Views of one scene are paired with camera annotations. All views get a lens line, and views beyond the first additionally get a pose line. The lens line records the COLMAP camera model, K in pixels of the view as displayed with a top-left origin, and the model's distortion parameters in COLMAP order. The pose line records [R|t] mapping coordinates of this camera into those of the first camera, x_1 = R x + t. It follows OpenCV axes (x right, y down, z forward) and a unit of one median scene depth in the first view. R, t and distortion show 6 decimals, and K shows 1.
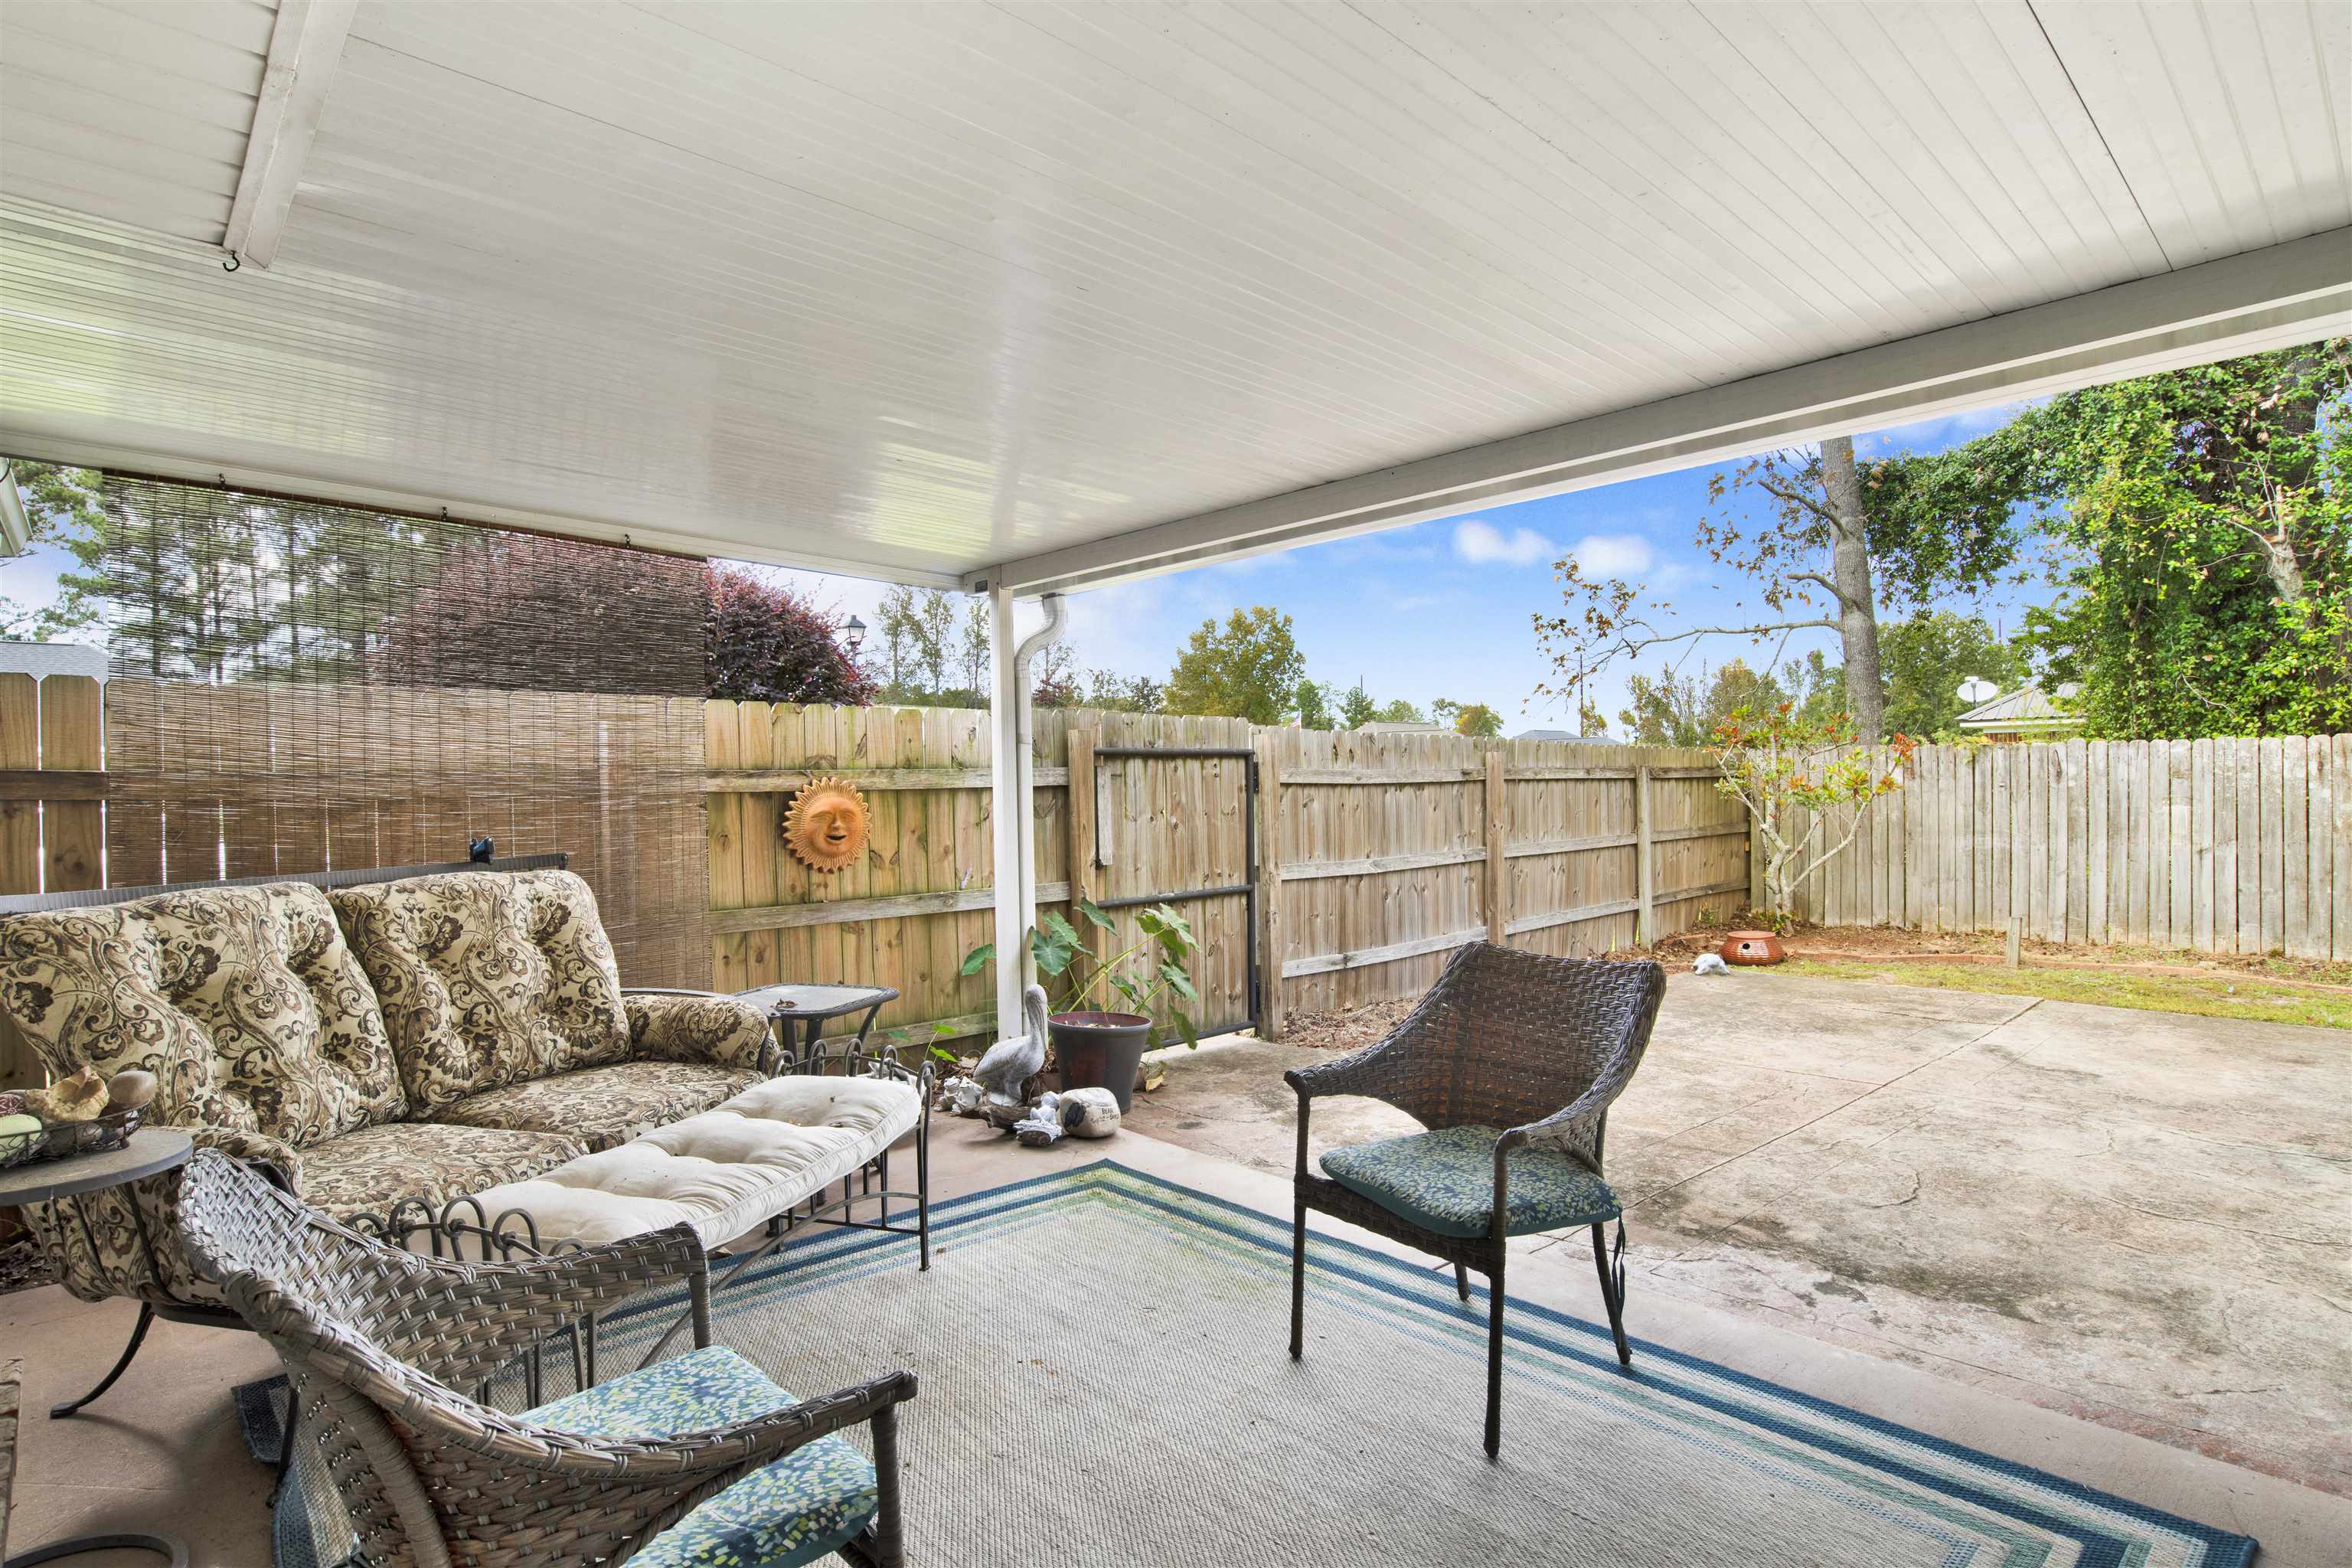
lens RADIAL K [[1288.2, 0, 1167.6], [0, 1288.2, 780.5], [0, 0, 1]] dist [-0.074040, 0.031128]
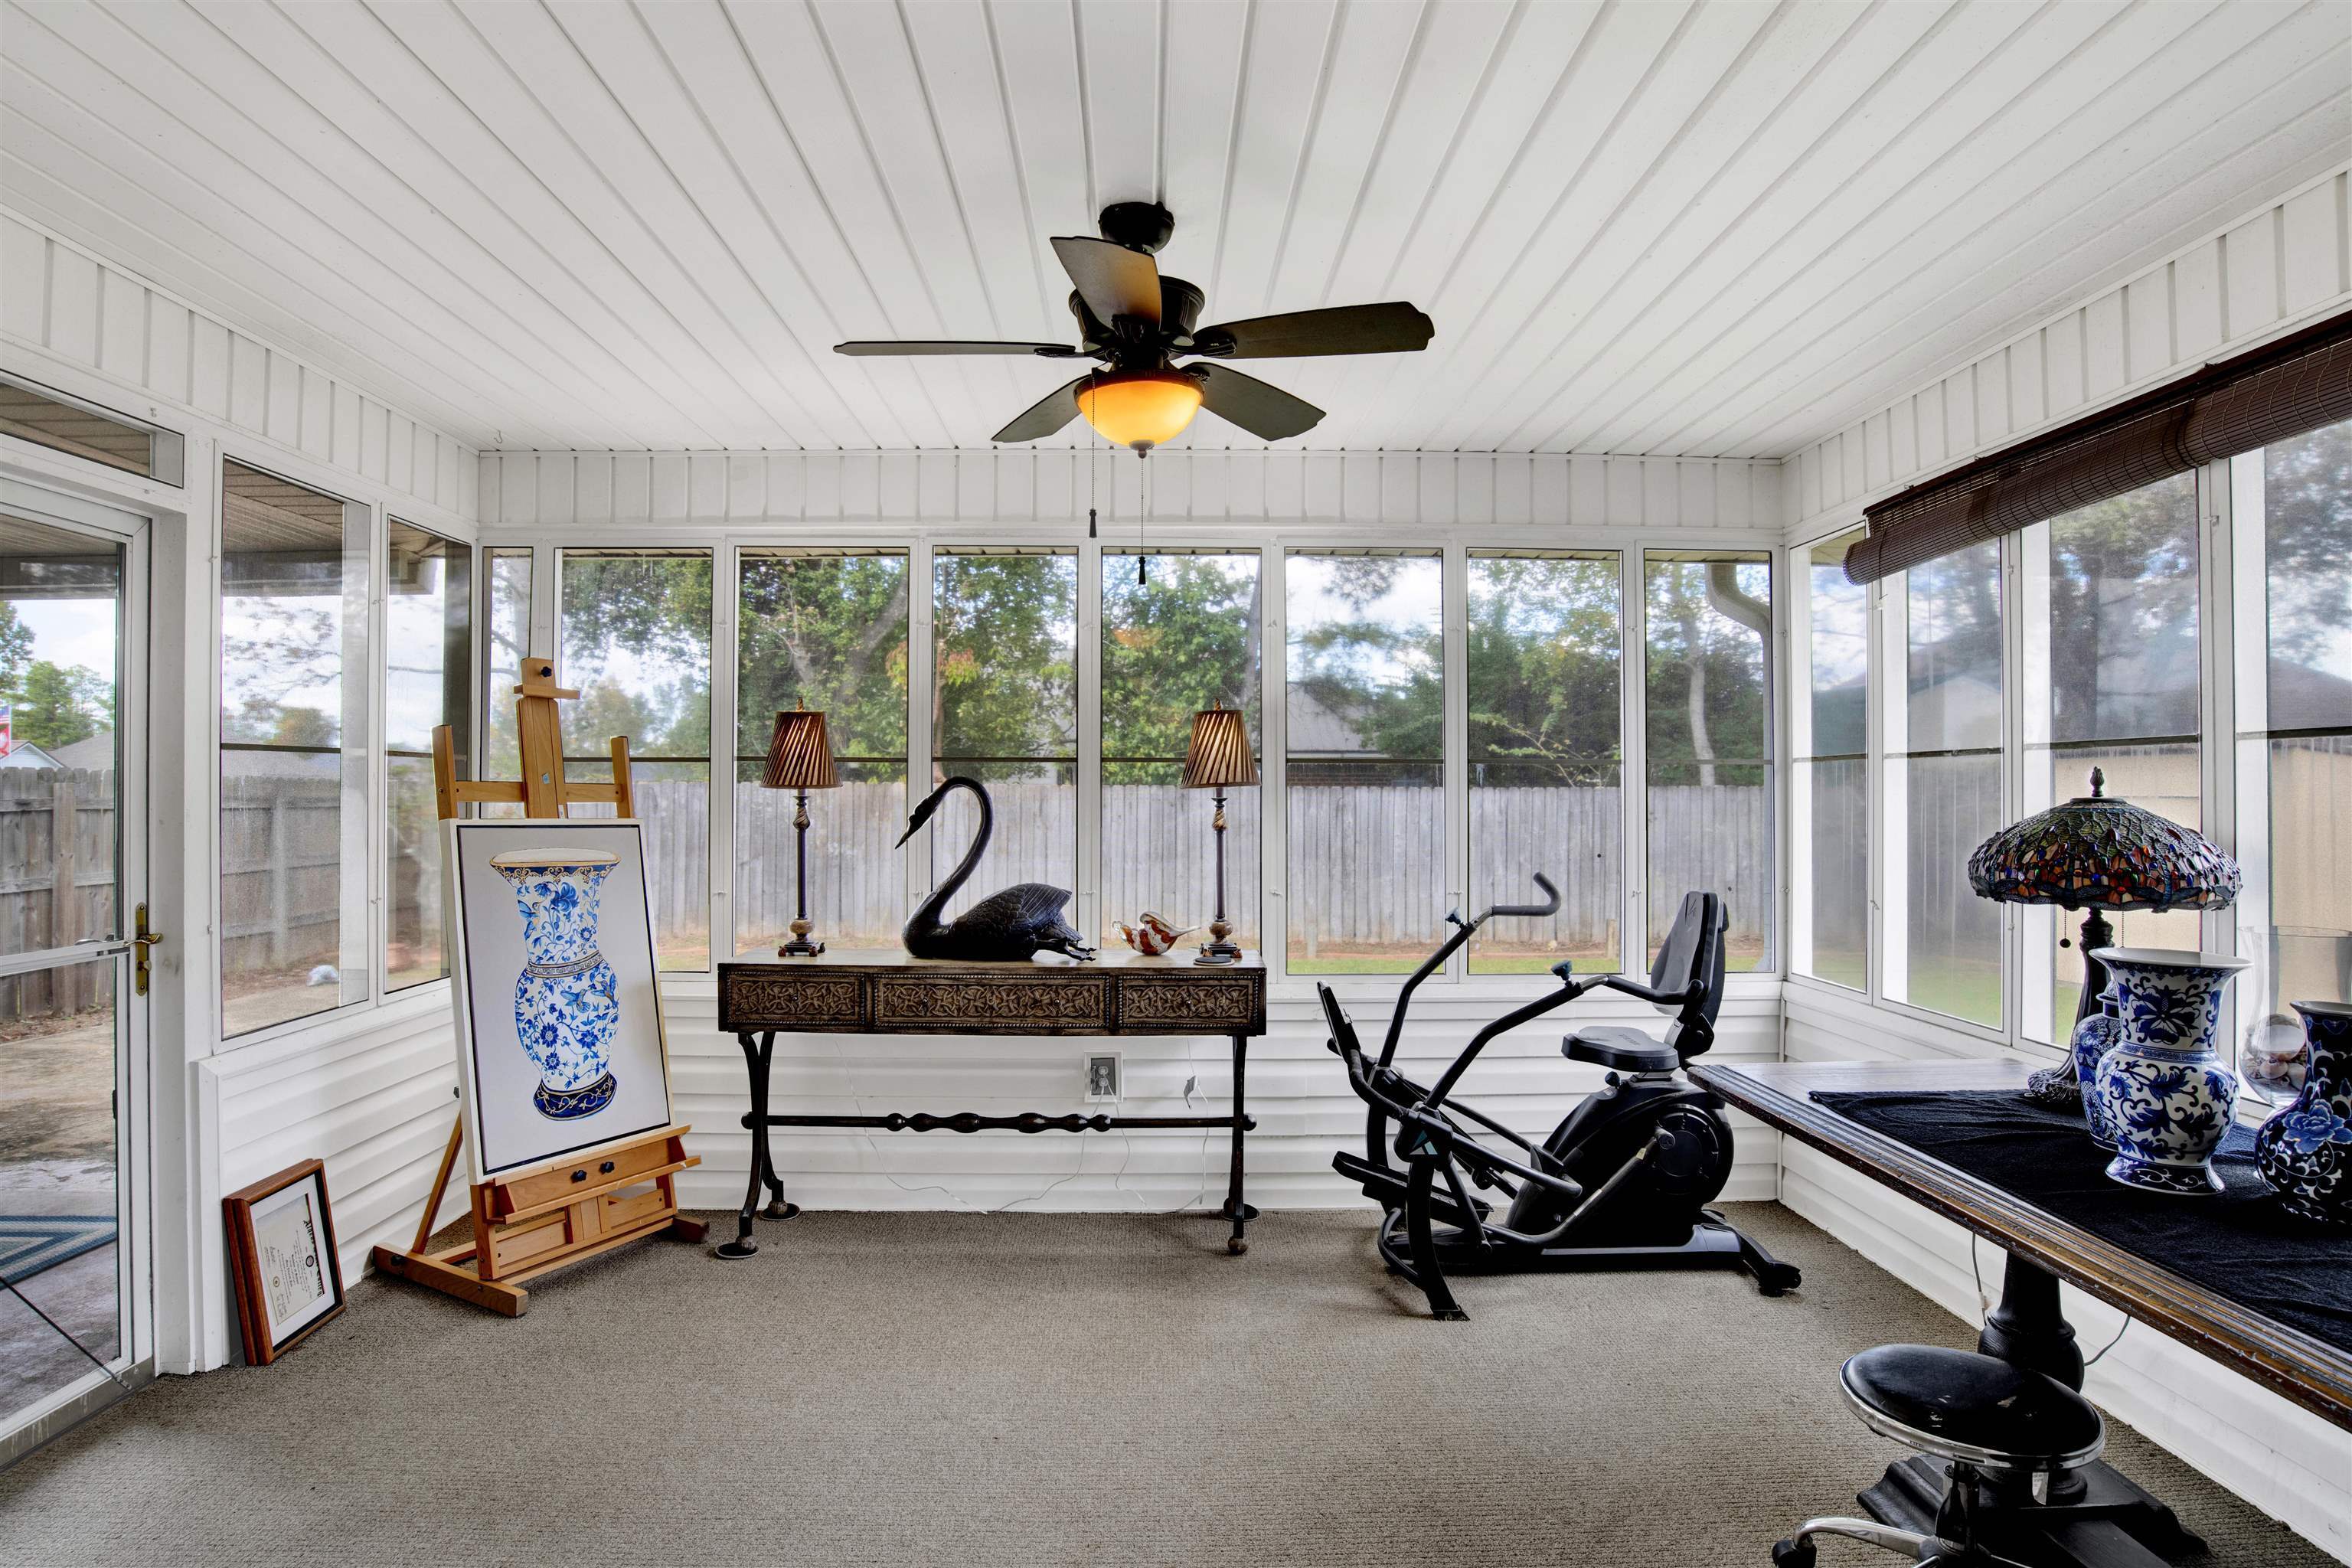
lens RADIAL K [[1288.2, 0, 1167.6], [0, 1288.2, 780.5], [0, 0, 1]] dist [-0.074040, 0.031128]
pose [[0.654365, 0.021308, 0.755878, 0.072321], [-0.008940, 0.999751, -0.020443, -0.010498], [-0.756126, 0.006620, 0.654393, -0.267758]]
